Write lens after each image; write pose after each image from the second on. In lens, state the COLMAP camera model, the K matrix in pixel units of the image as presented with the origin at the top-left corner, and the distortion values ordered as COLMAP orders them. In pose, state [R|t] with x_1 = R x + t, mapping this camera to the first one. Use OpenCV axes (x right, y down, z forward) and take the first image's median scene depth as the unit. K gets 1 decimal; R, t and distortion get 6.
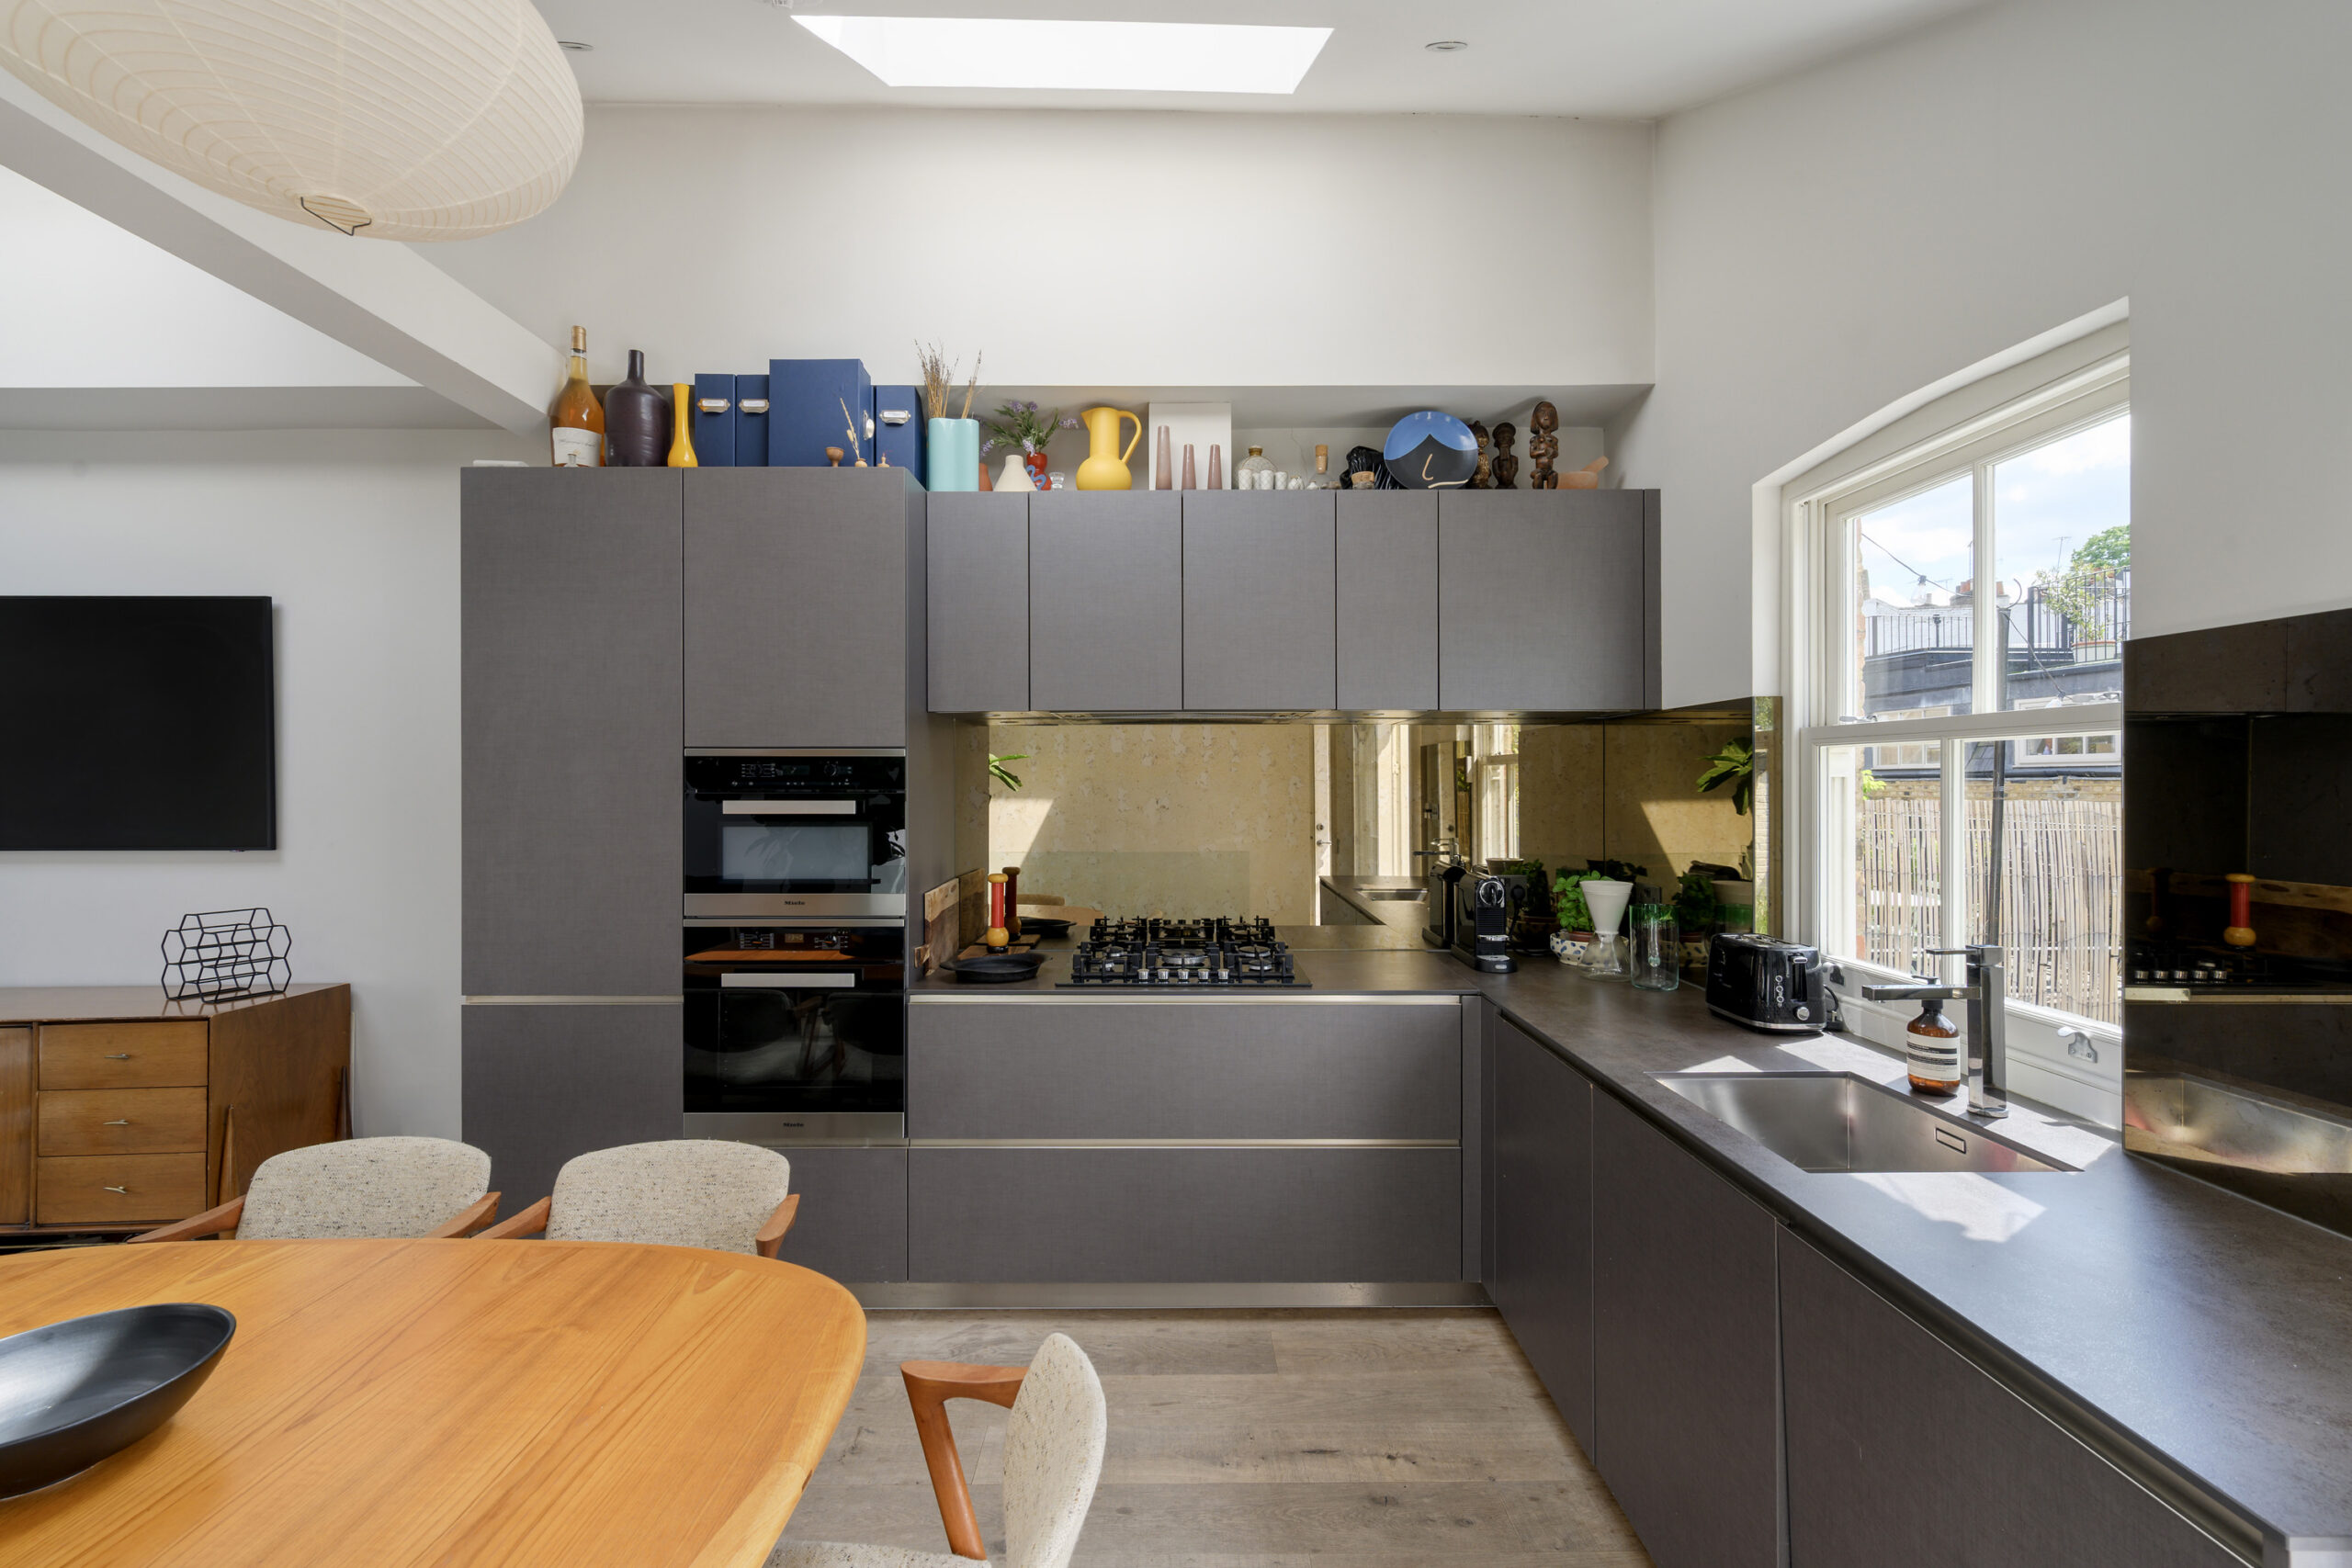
lens RADIAL K [[1016.9, 0, 1176.0], [0, 1016.9, 784.0], [0, 0, 1]] dist [0.001331, 0.000203]
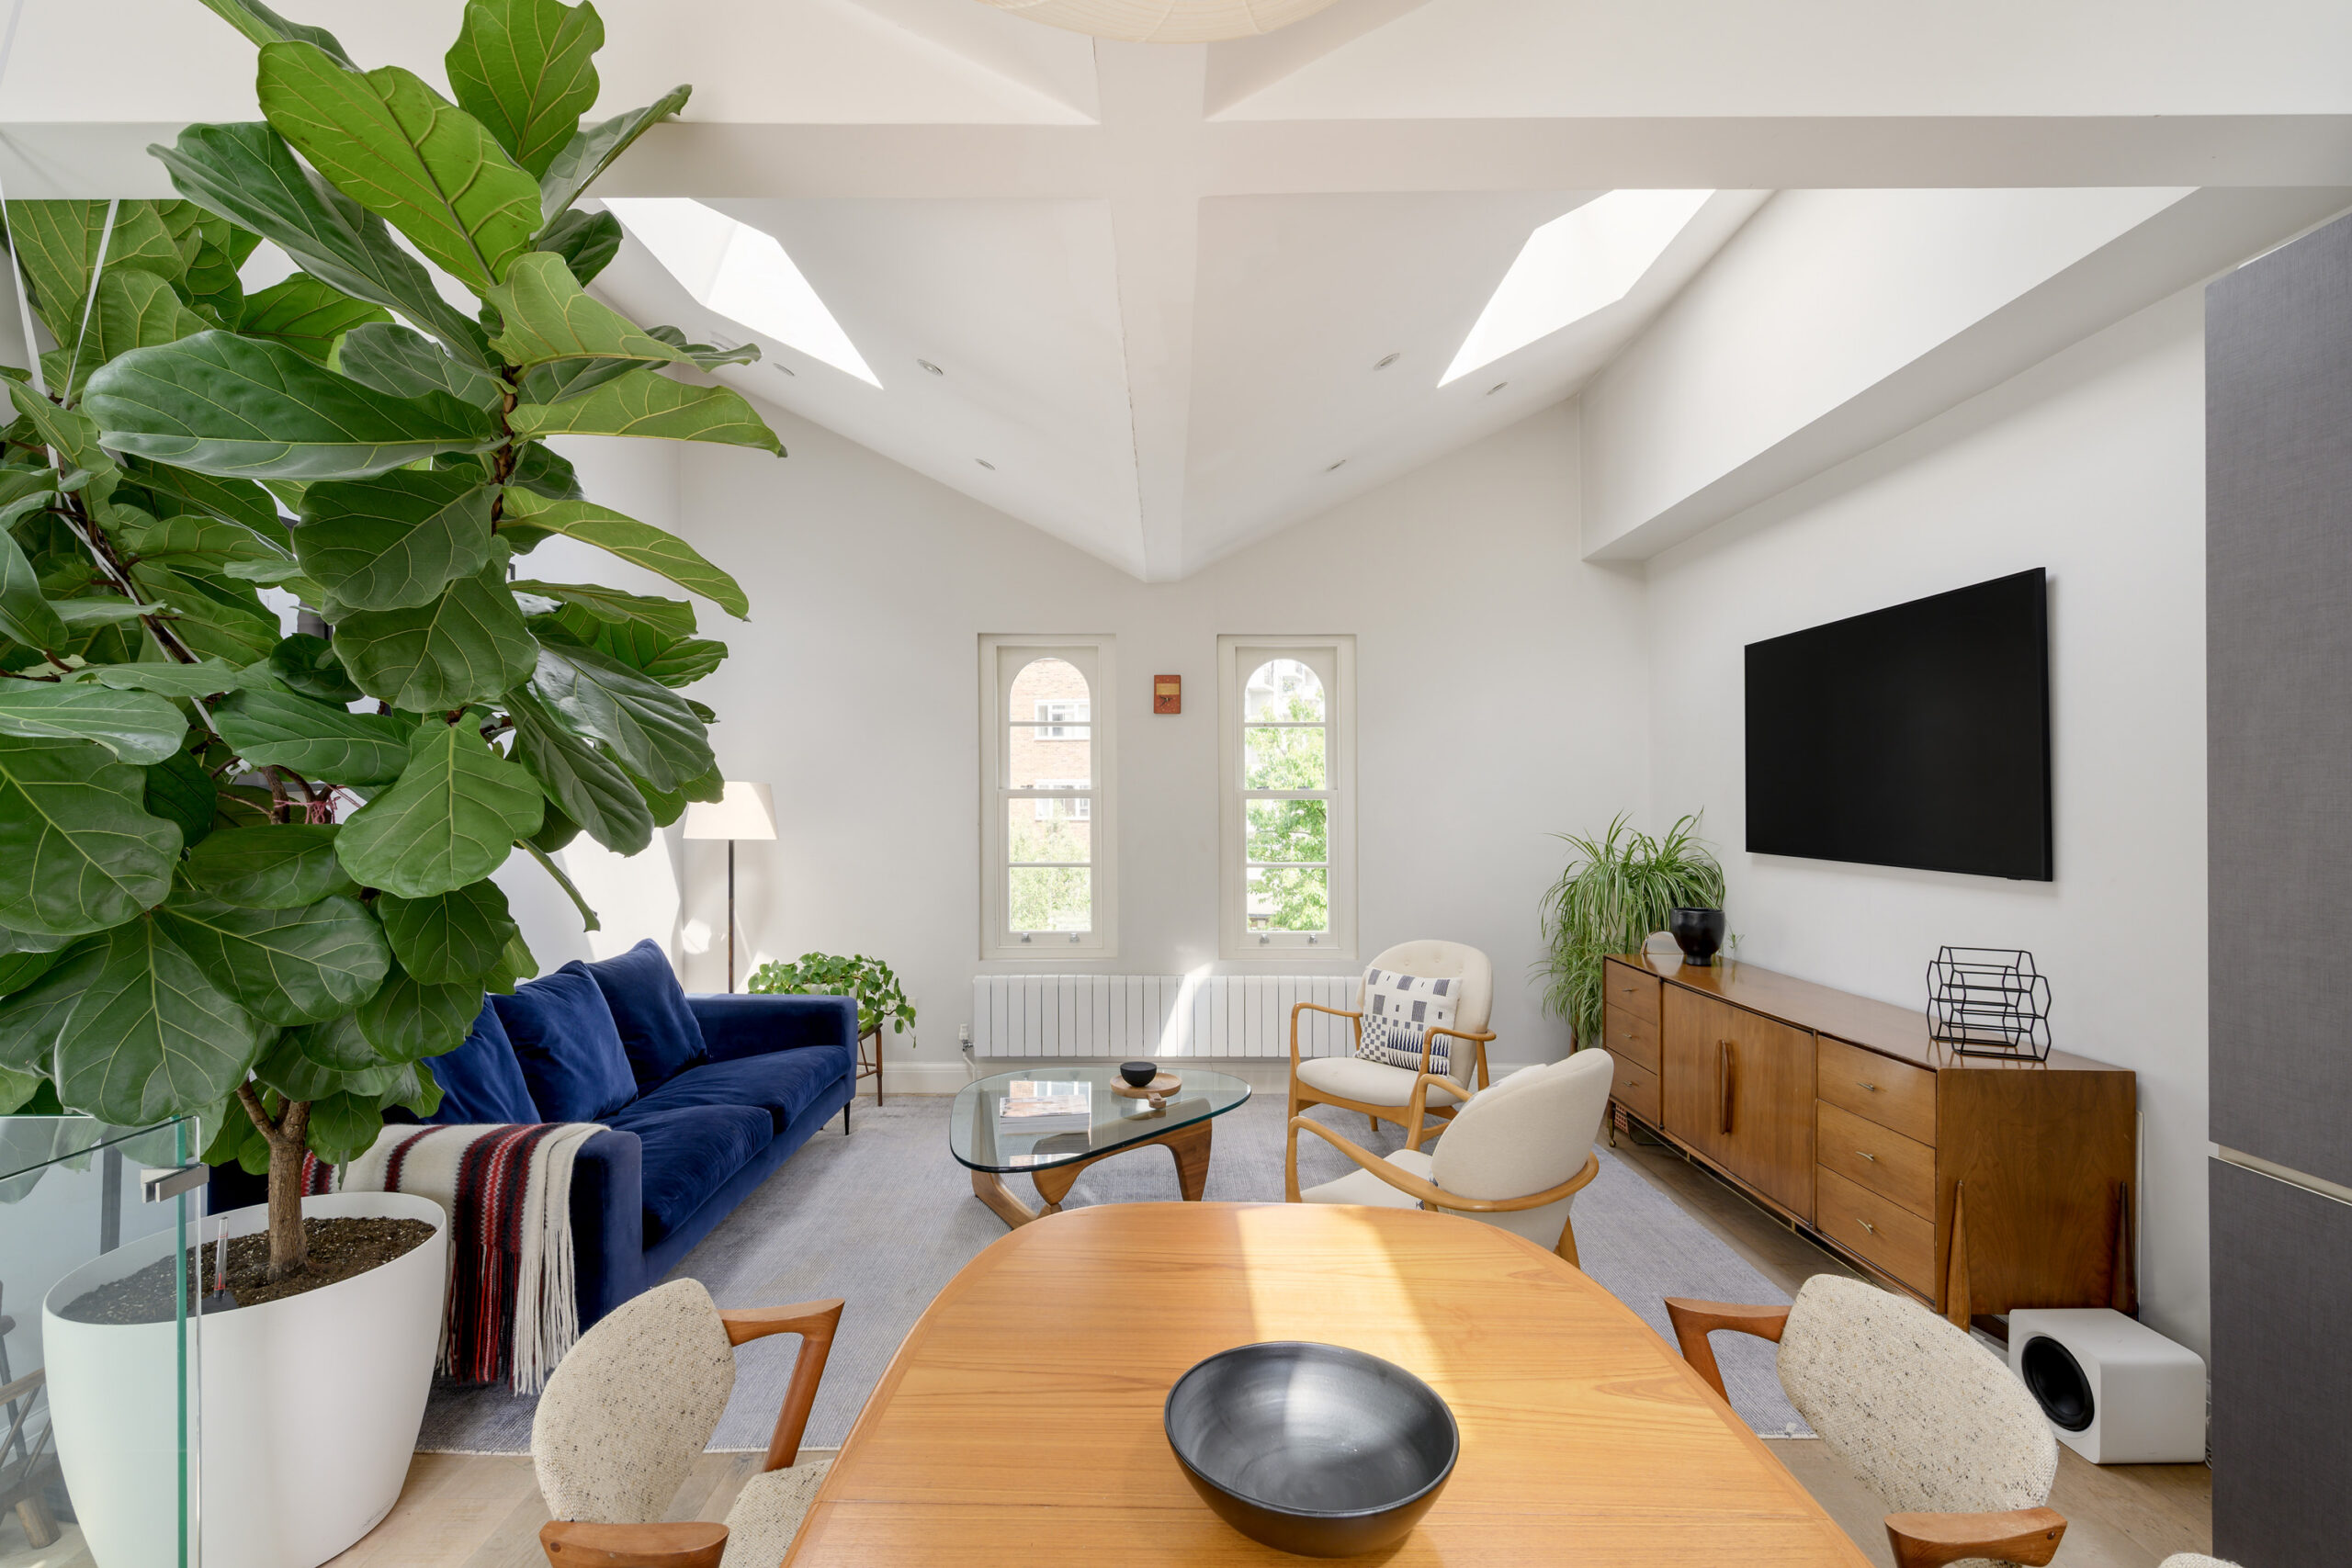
lens RADIAL K [[1060.0, 0, 1167.4], [0, 1060.0, 791.5], [0, 0, 1]] dist [-0.000086, 0.000165]
pose [[-0.003986, -0.001012, -0.999992, -0.050175], [-0.010285, 0.999947, -0.000971, 0.001926], [0.999939, 0.010281, -0.003996, 0.341474]]
